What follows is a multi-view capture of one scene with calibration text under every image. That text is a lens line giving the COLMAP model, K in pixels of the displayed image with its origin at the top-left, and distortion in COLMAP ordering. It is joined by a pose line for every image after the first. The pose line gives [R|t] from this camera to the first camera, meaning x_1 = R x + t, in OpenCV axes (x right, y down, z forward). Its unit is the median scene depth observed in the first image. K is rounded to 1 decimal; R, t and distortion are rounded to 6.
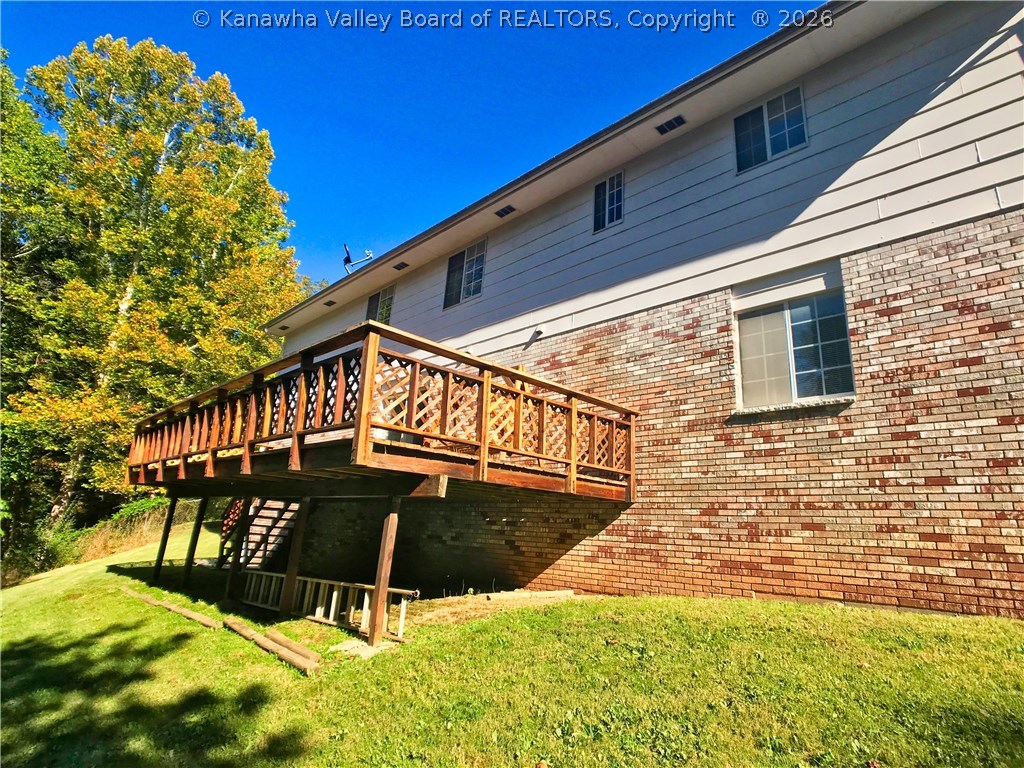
lens RADIAL K [[545.9, 0, 508.9], [0, 545.9, 379.9], [0, 0, 1]] dist [-0.031027, 0.000743]
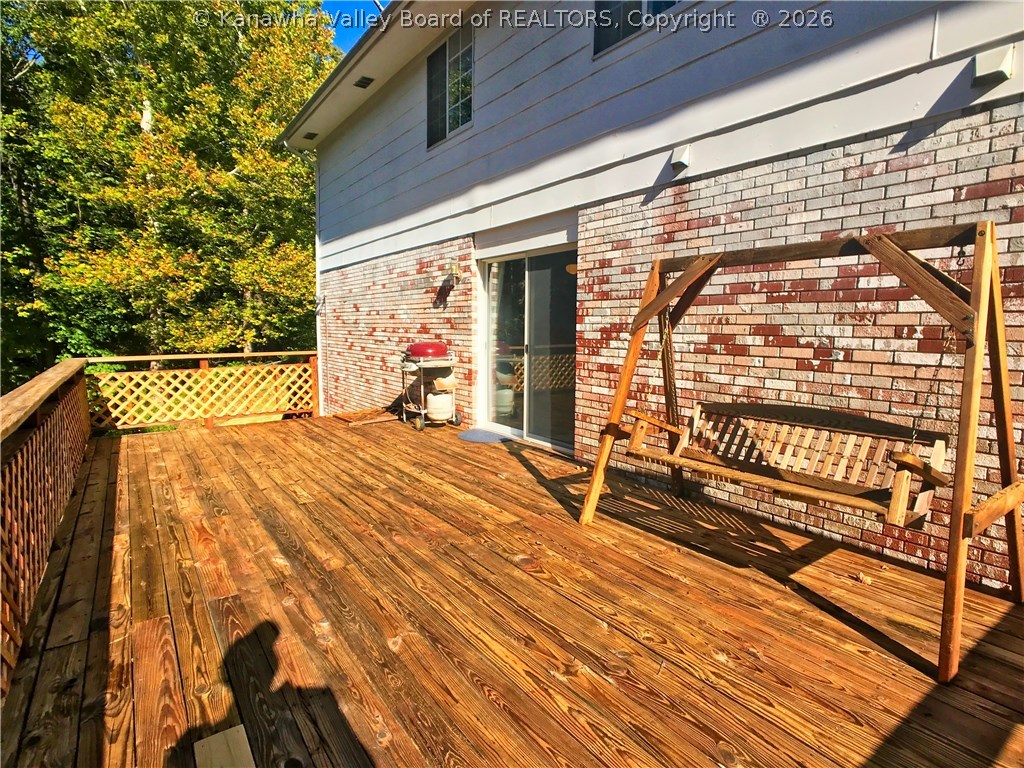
lens RADIAL K [[545.9, 0, 508.9], [0, 545.9, 379.9], [0, 0, 1]] dist [-0.031027, 0.000743]
pose [[0.983472, -0.041758, -0.176180, -0.054455], [0.104593, 0.925291, 0.364550, -0.024767], [0.147795, -0.376952, 0.914365, 0.227649]]
